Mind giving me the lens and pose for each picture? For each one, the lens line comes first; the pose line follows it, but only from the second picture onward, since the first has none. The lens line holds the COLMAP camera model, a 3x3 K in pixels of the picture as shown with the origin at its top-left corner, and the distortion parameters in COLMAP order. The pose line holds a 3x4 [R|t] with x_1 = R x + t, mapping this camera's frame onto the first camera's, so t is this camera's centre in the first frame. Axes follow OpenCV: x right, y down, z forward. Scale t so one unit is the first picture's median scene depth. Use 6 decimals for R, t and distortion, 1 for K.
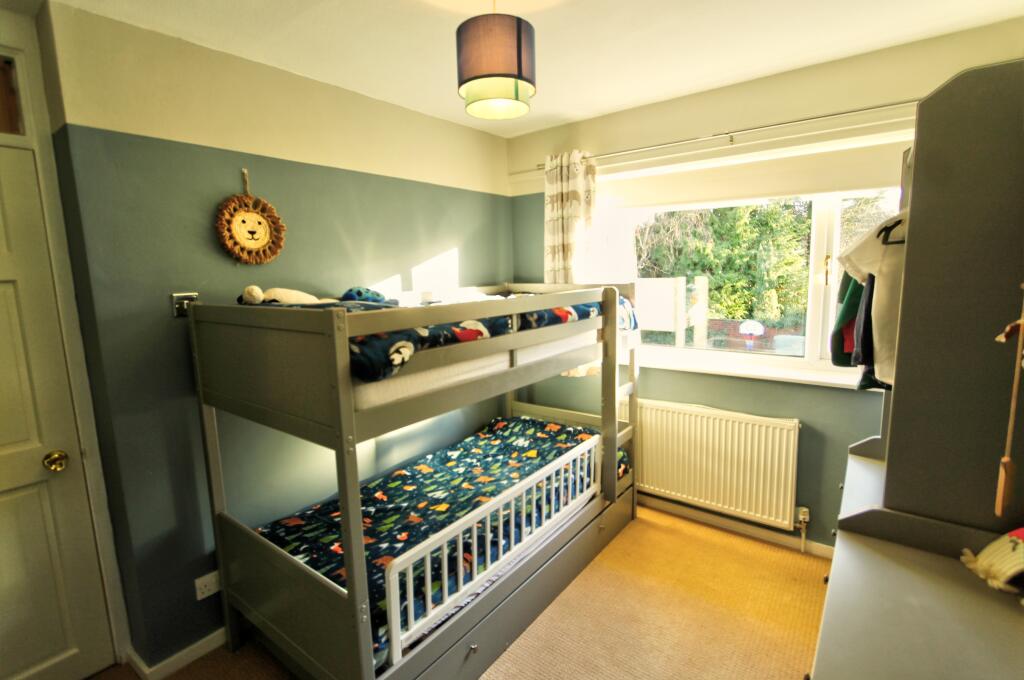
lens RADIAL K [[480.4, 0, 512.0], [0, 480.4, 340.0], [0, 0, 1]] dist [-0.008783, 0.001597]
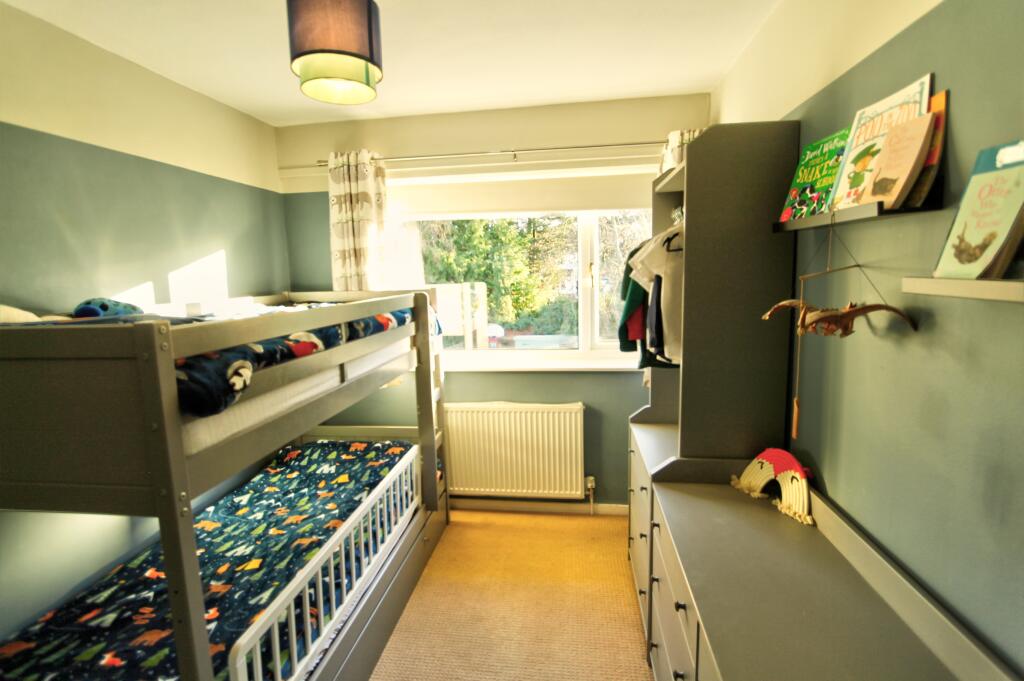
lens RADIAL K [[487.5, 0, 512.0], [0, 487.5, 340.5], [0, 0, 1]] dist [-0.002912, -0.000121]
pose [[0.869149, -0.067875, 0.489871, -0.119589], [0.077920, 0.996960, -0.000114, 0.002518], [-0.488374, 0.038270, 0.871795, 0.038441]]
